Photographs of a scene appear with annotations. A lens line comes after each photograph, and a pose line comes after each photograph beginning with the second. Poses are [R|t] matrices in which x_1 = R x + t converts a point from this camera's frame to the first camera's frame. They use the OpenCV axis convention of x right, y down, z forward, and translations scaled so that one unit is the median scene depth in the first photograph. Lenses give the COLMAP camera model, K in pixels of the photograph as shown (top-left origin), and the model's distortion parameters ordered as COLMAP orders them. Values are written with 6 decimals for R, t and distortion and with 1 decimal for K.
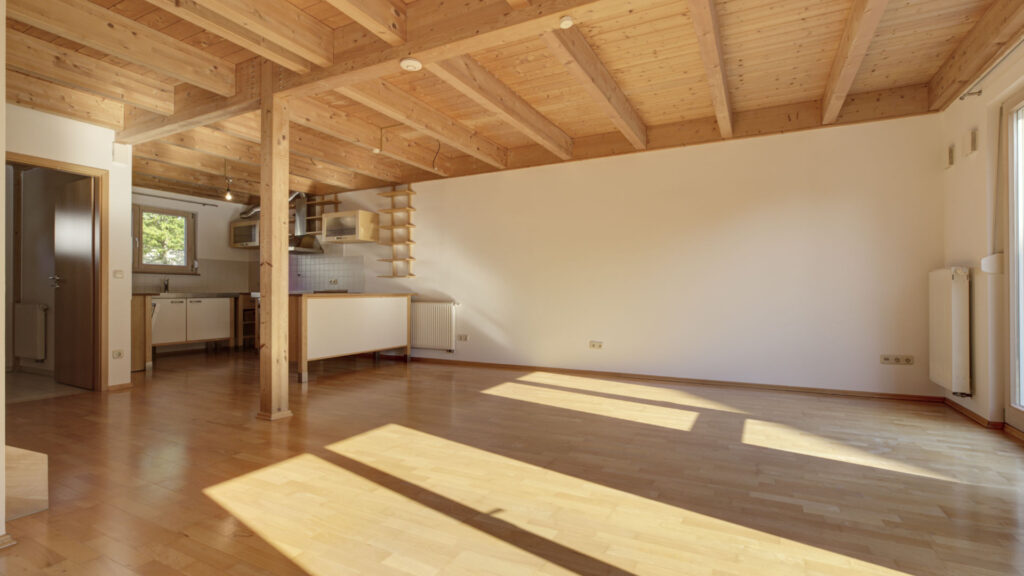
lens RADIAL K [[482.7, 0, 512.0], [0, 482.7, 288.0], [0, 0, 1]] dist [0.000372, 0.000180]
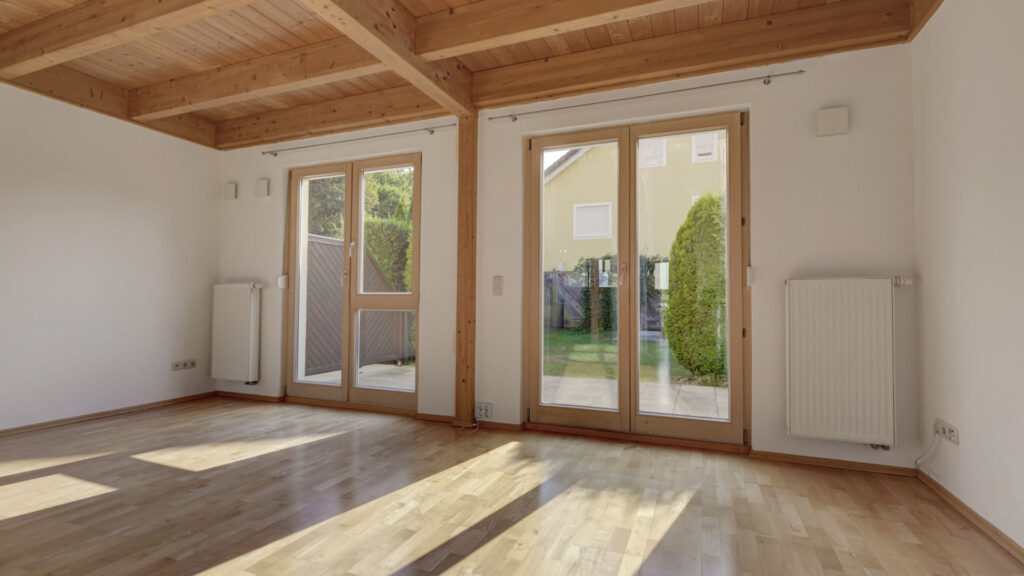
lens RADIAL K [[482.7, 0, 512.0], [0, 482.7, 288.0], [0, 0, 1]] dist [0.000372, 0.000180]
pose [[-0.088633, 0.032550, 0.995532, -0.394975], [-0.014375, 0.999320, -0.033954, 0.004877], [-0.995961, -0.017321, -0.088105, 0.432001]]
